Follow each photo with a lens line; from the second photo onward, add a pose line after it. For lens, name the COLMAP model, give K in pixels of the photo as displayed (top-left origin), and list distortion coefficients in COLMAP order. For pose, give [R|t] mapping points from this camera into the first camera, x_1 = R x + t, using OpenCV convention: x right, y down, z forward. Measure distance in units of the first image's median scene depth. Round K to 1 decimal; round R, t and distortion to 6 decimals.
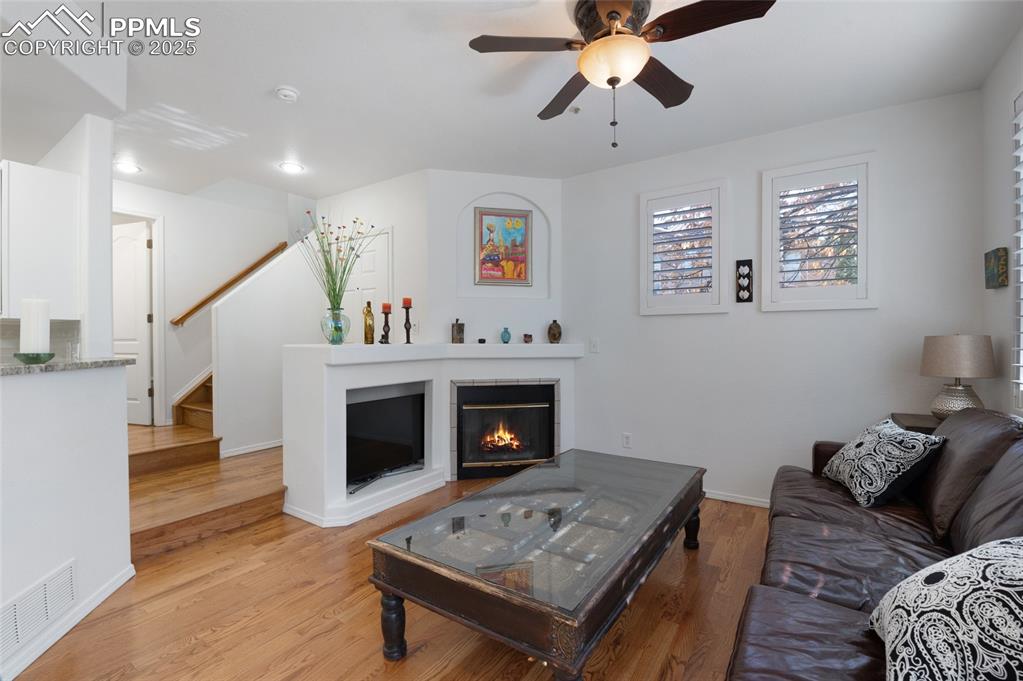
lens RADIAL K [[440.7, 0, 516.2], [0, 440.7, 337.9], [0, 0, 1]] dist [0.000600, -0.000151]
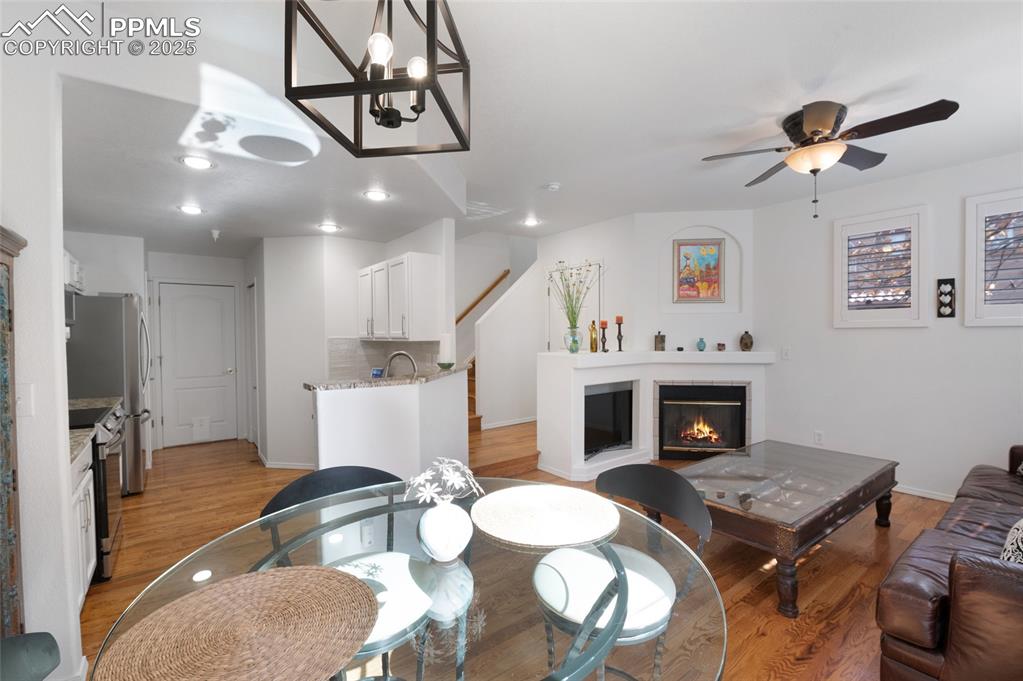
lens RADIAL K [[446.2, 0, 503.5], [0, 446.2, 342.2], [0, 0, 1]] dist [0.001127, -0.009913]
pose [[0.938601, -0.001041, -0.345002, -0.114417], [0.009888, 0.999666, 0.023885, -0.048378], [0.344862, -0.025830, 0.938298, -0.349082]]
